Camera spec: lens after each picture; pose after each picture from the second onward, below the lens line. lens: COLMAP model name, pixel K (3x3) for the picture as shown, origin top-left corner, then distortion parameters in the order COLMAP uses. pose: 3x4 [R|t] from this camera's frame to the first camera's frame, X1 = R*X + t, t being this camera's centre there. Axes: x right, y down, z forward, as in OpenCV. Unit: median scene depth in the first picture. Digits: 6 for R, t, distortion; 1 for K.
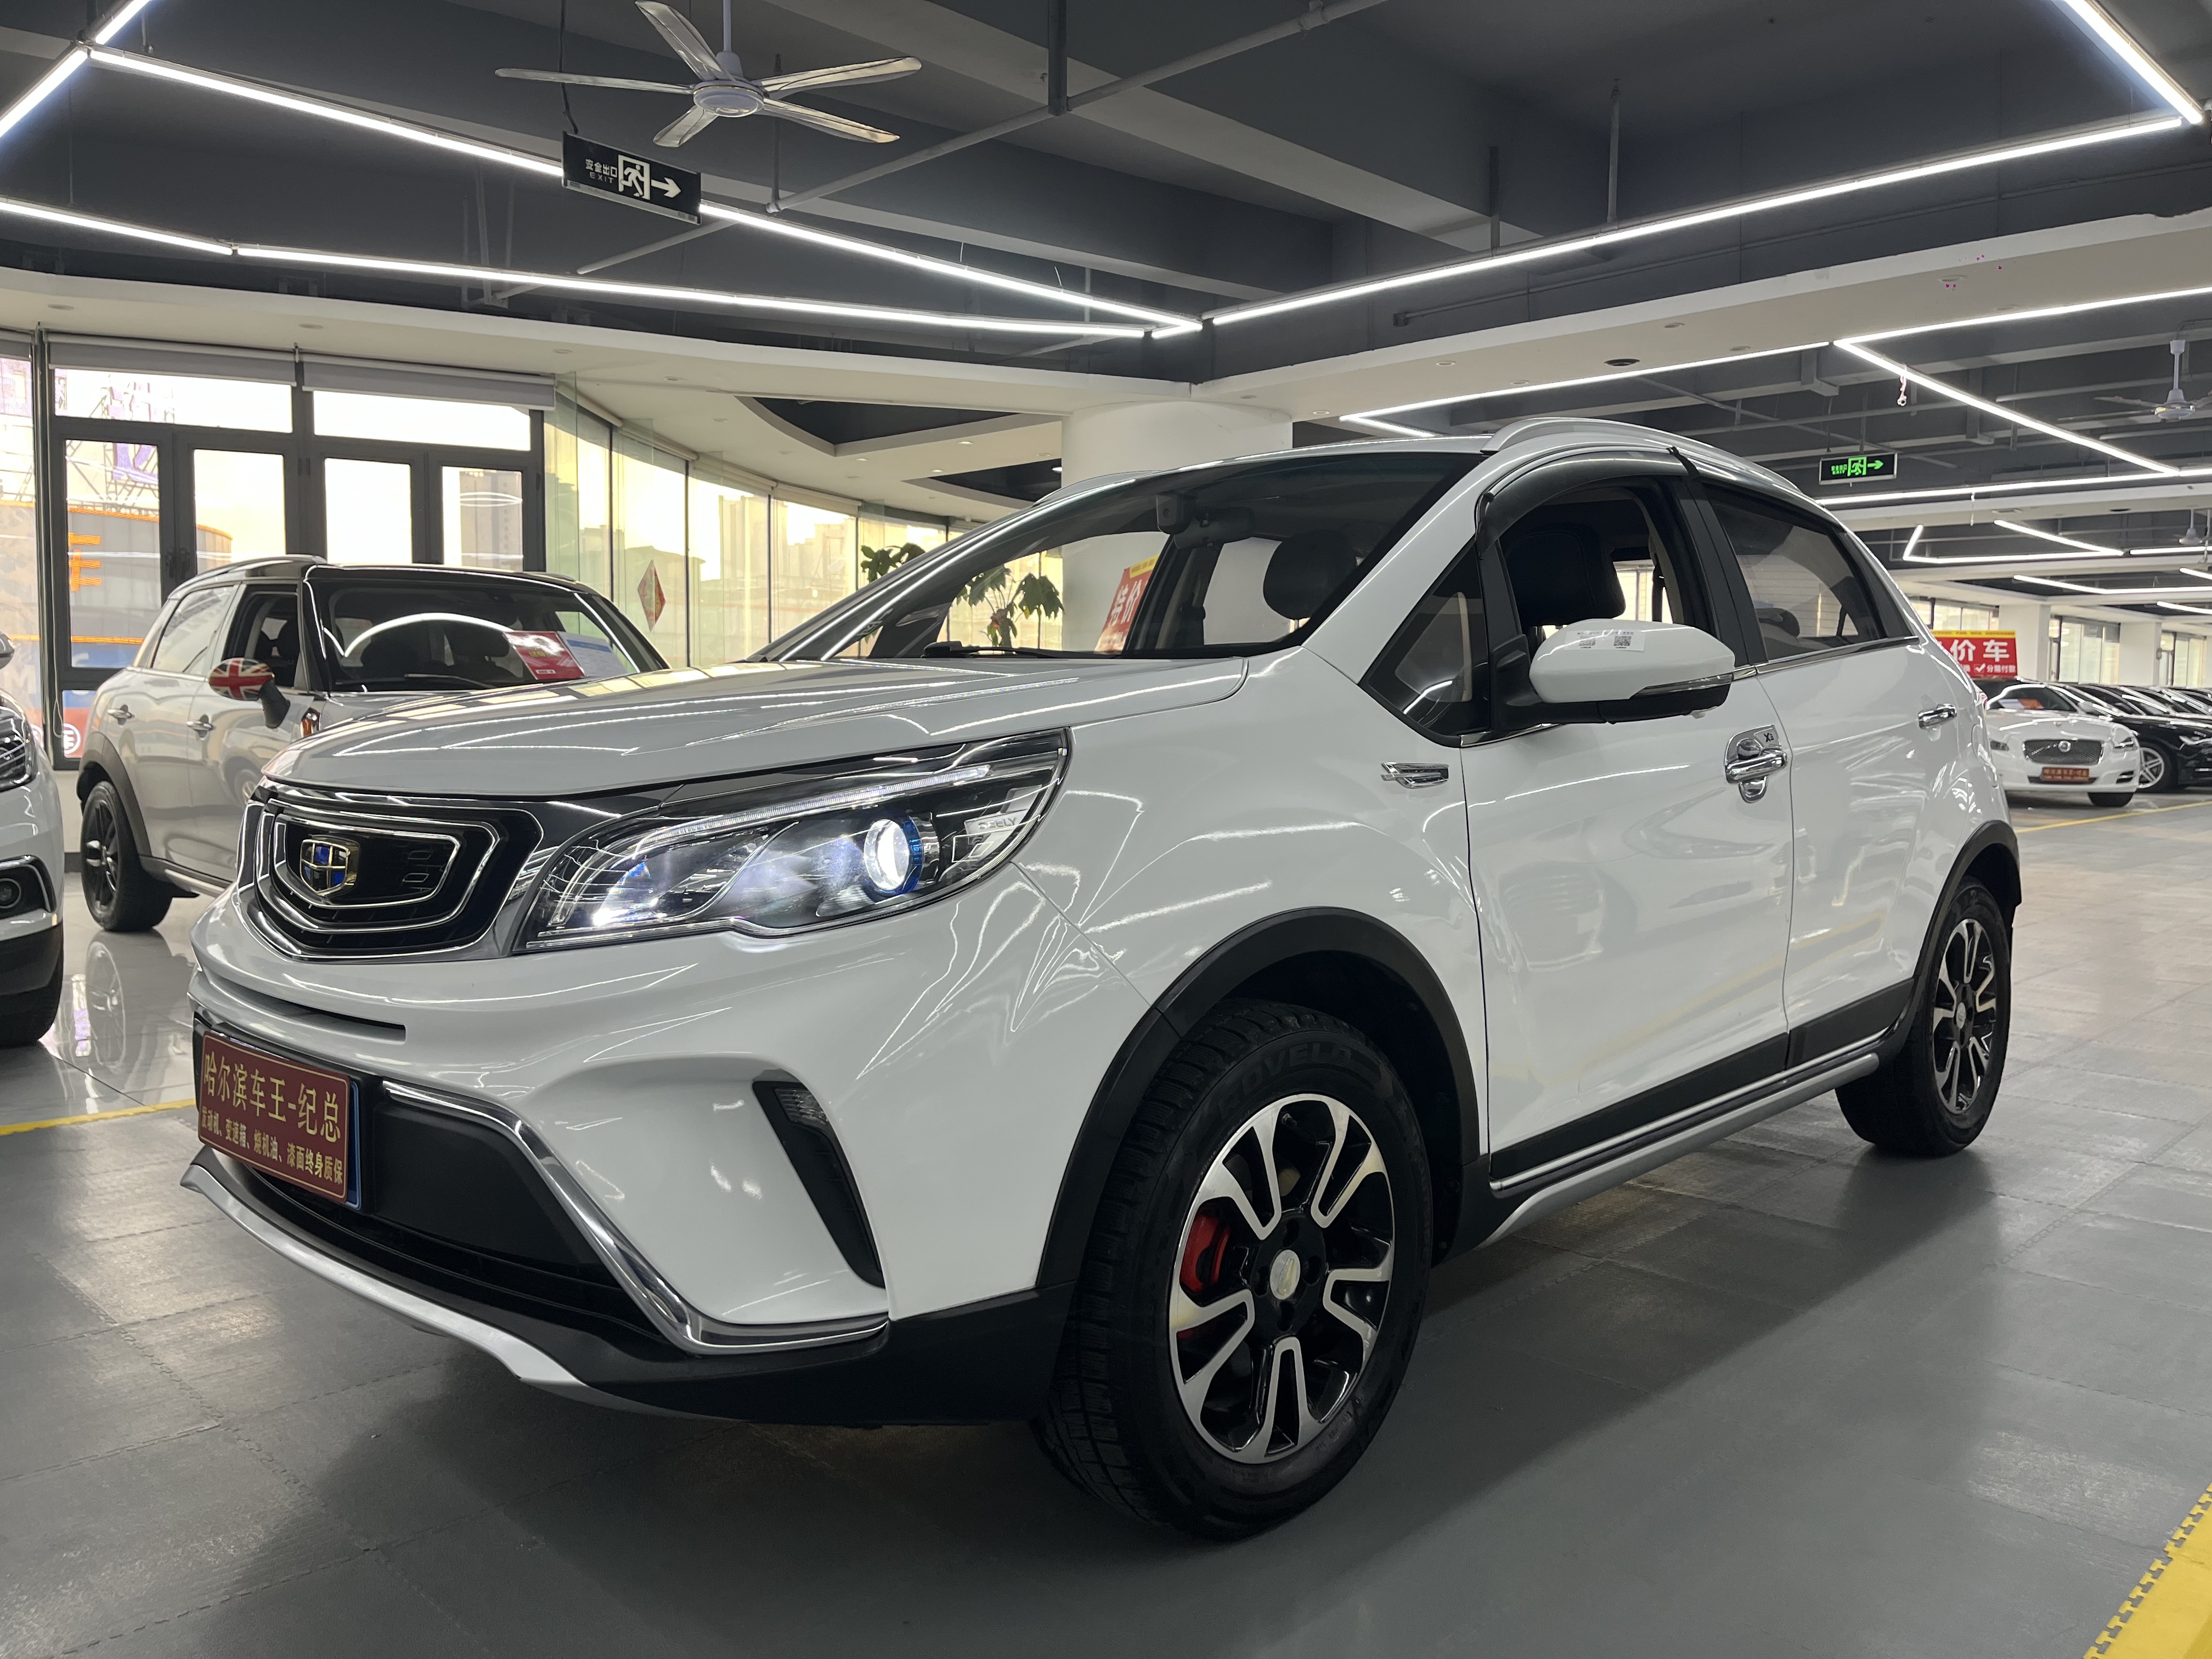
lens RADIAL K [[1715.9, 0, 1125.6], [0, 1715.9, 840.8], [0, 0, 1]] dist [0.050977, -0.042742]
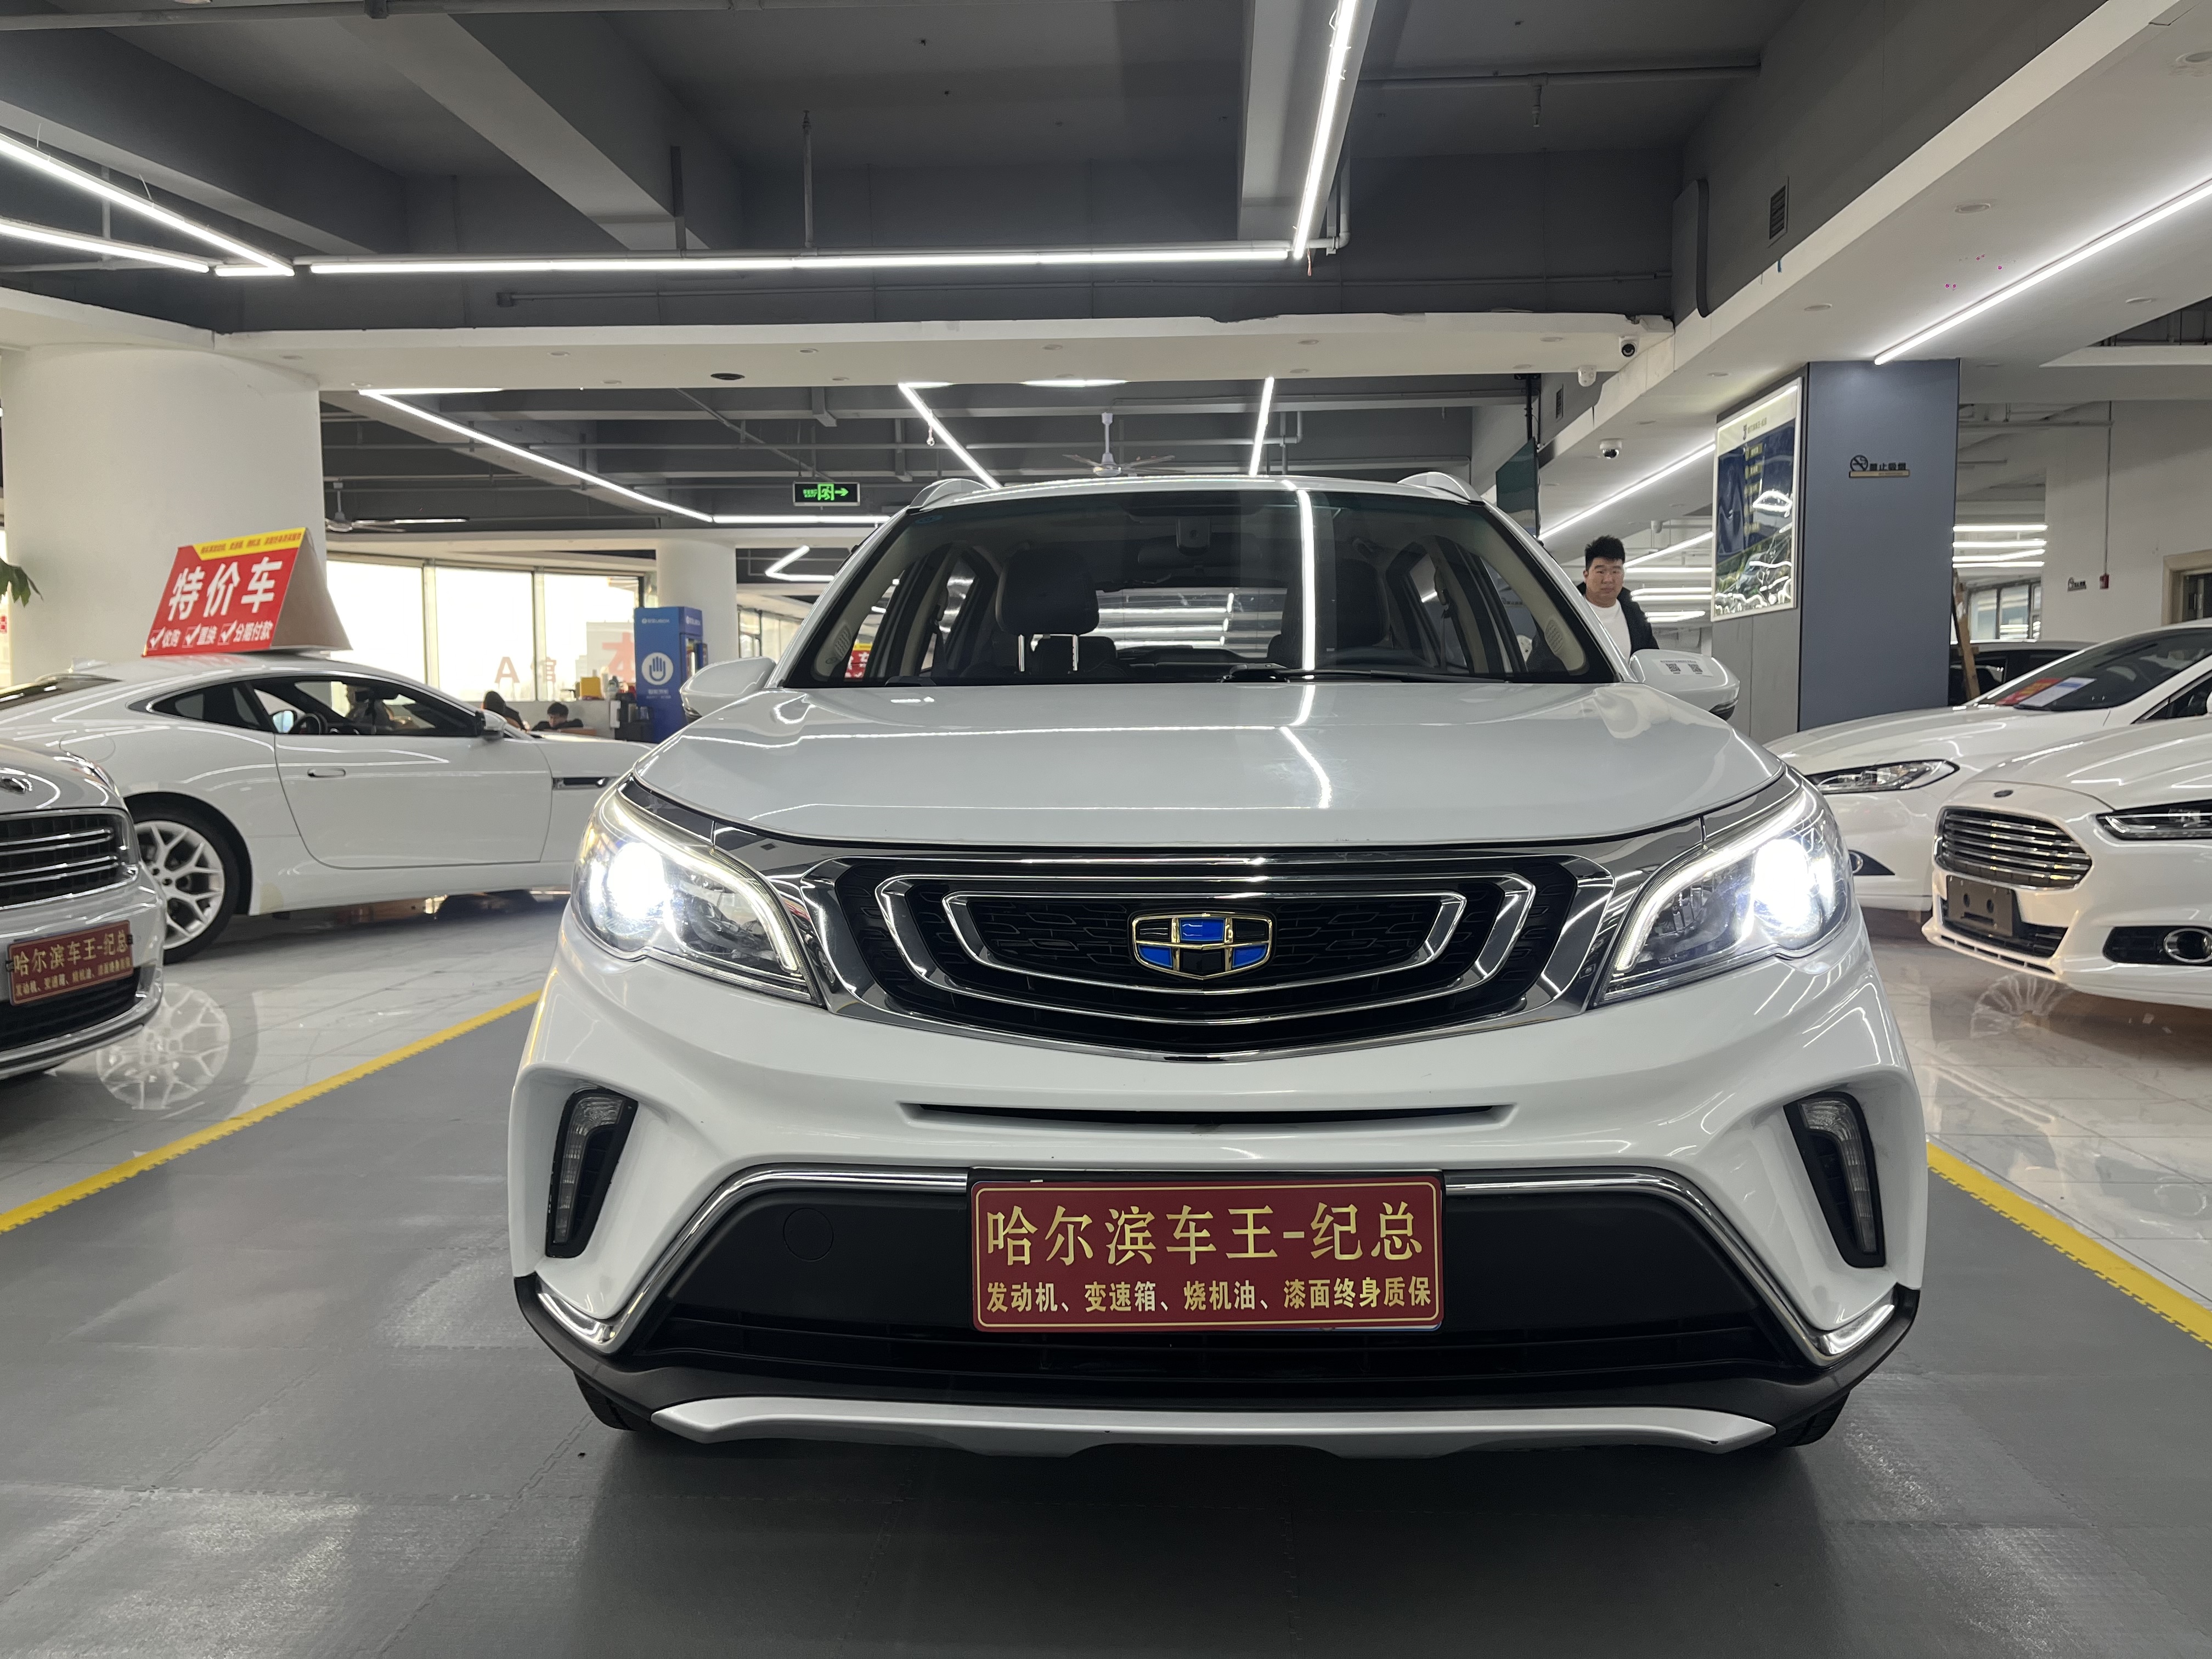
lens RADIAL K [[1715.9, 0, 1107.0], [0, 1715.9, 827.3], [0, 0, 1]] dist [0.050977, -0.042742]
pose [[0.739660, -0.056918, 0.670569, -0.249348], [0.062453, 0.997923, 0.015817, -0.013494], [-0.670076, 0.030180, 0.741679, 0.102795]]
